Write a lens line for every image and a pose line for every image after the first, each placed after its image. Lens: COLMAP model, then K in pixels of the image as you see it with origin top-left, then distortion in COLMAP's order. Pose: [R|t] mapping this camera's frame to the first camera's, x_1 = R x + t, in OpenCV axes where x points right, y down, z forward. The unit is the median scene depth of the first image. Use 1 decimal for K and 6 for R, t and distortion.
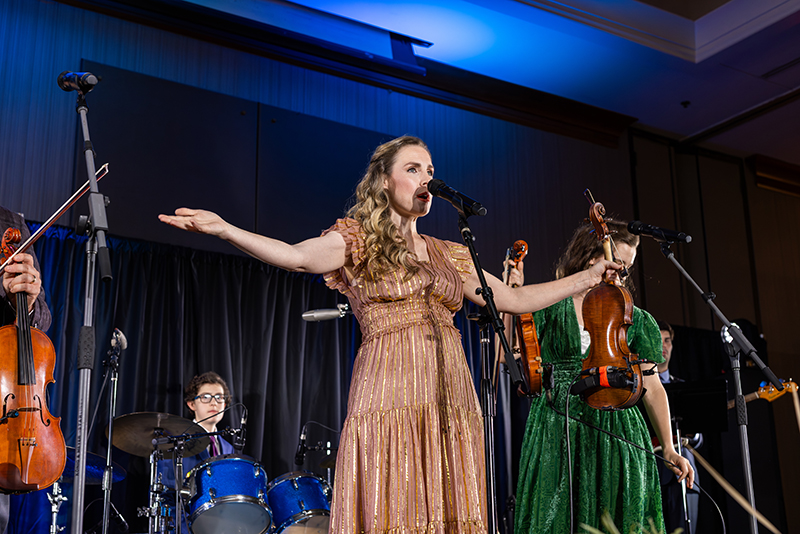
lens RADIAL K [[1158.4, 0, 400.0], [0, 1158.4, 267.0], [0, 0, 1]] dist [-0.009580, 0.033914]
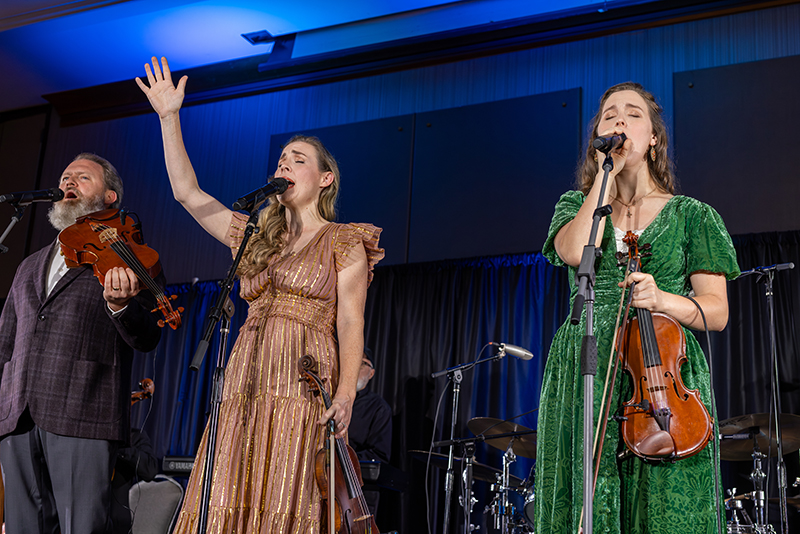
lens RADIAL K [[1158.4, 0, 400.0], [0, 1158.4, 267.0], [0, 0, 1]] dist [-0.009580, 0.033914]
pose [[0.529341, -0.208548, -0.822378, 0.628704], [0.185970, 0.974266, -0.127362, 0.110897], [0.827776, -0.085520, 0.554503, 0.361177]]
